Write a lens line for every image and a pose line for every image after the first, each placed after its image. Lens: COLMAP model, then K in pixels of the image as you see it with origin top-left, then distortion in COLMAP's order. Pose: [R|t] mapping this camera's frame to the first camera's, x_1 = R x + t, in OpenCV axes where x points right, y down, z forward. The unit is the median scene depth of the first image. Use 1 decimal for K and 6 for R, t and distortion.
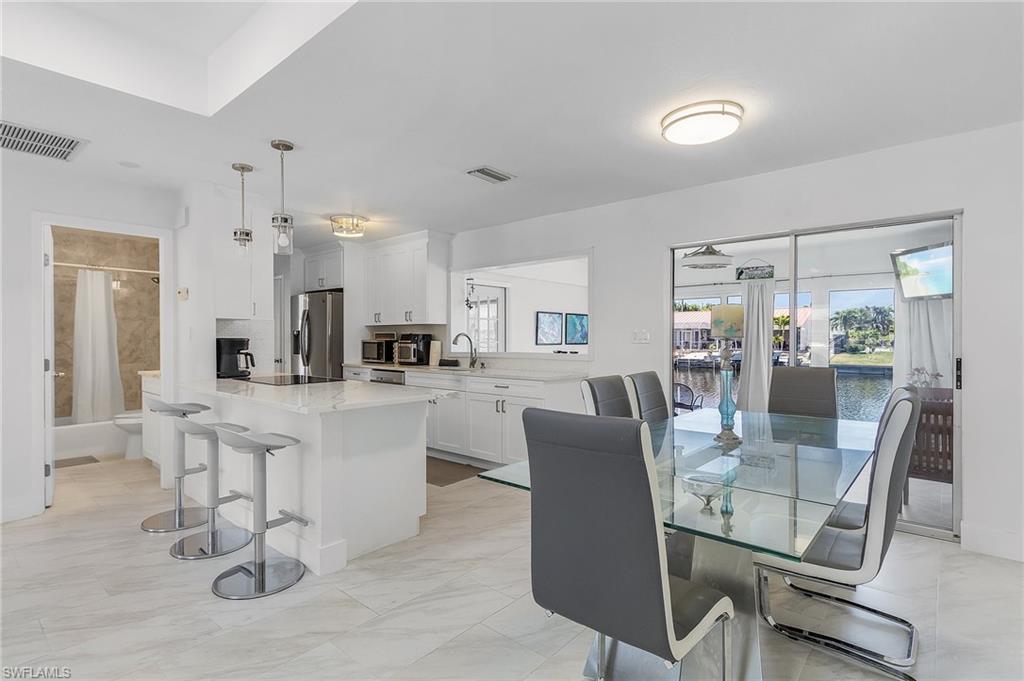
lens RADIAL K [[504.4, 0, 495.9], [0, 504.4, 339.7], [0, 0, 1]] dist [0.004009, 0.001010]
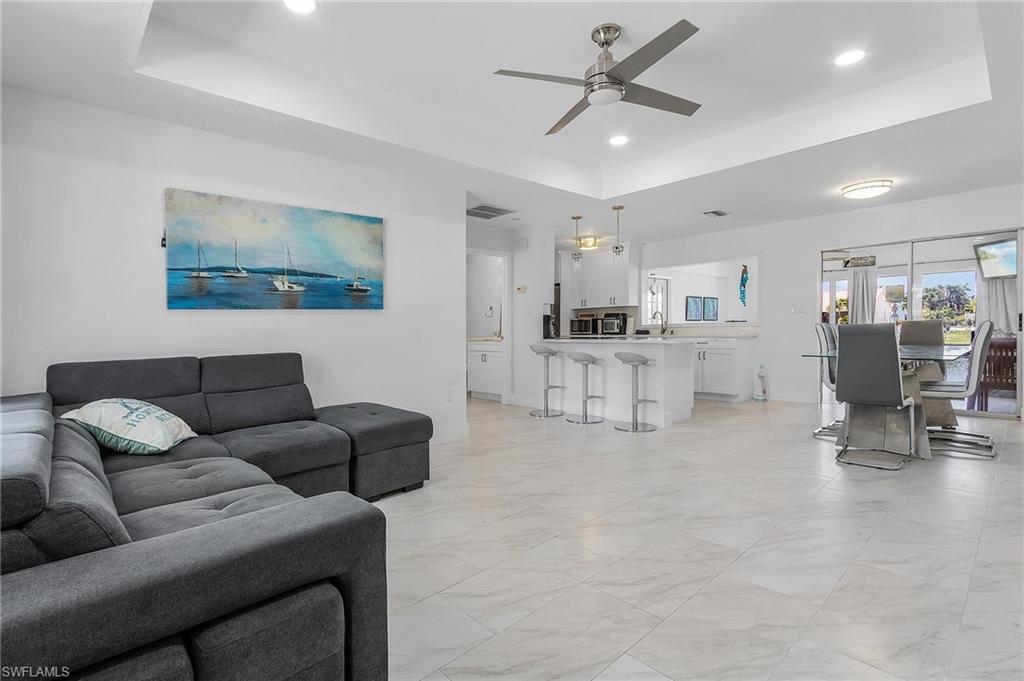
lens RADIAL K [[478.7, 0, 501.7], [0, 478.7, 338.6], [0, 0, 1]] dist [0.000709, -0.000687]
pose [[0.994000, -0.018523, -0.107801, -0.339327], [0.020781, 0.999587, 0.019858, 0.027635], [0.107389, -0.021979, 0.993974, -0.412688]]
